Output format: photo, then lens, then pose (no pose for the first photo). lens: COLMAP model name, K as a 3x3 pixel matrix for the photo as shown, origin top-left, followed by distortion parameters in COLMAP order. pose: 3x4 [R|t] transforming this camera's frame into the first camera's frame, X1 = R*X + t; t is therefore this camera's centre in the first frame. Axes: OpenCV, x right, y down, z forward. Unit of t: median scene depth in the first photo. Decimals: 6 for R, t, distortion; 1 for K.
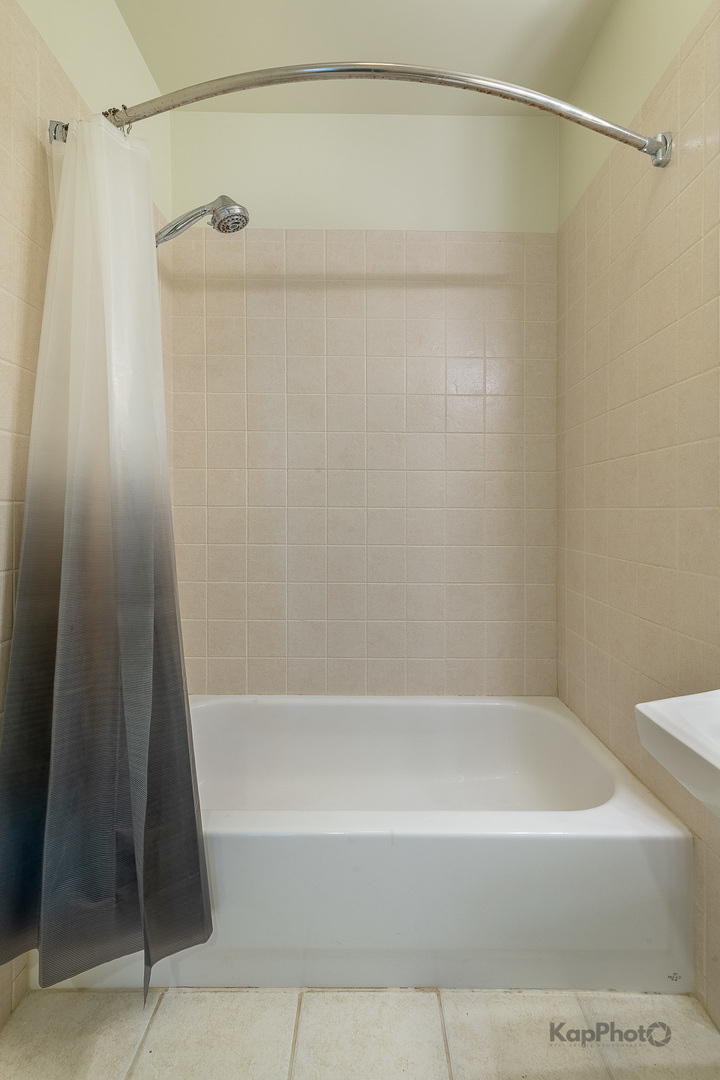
lens RADIAL K [[472.7, 0, 434.6], [0, 472.7, 528.1], [0, 0, 1]] dist [0.015515, -0.000334]
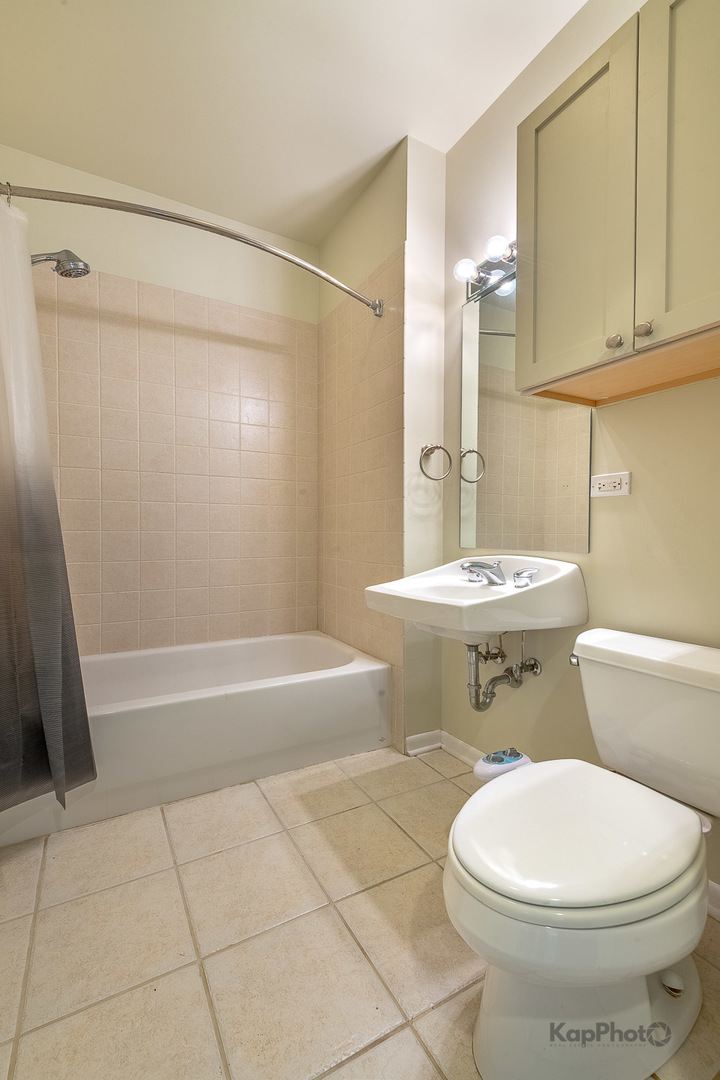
lens RADIAL K [[448.8, 0, 360.0], [0, 448.8, 540.0], [0, 0, 1]] dist [0.002463, 0.000008]
pose [[0.925729, 0.011264, 0.378020, -0.153782], [-0.003451, 0.999766, -0.021338, 0.092544], [-0.378173, 0.018449, 0.925551, -0.365418]]
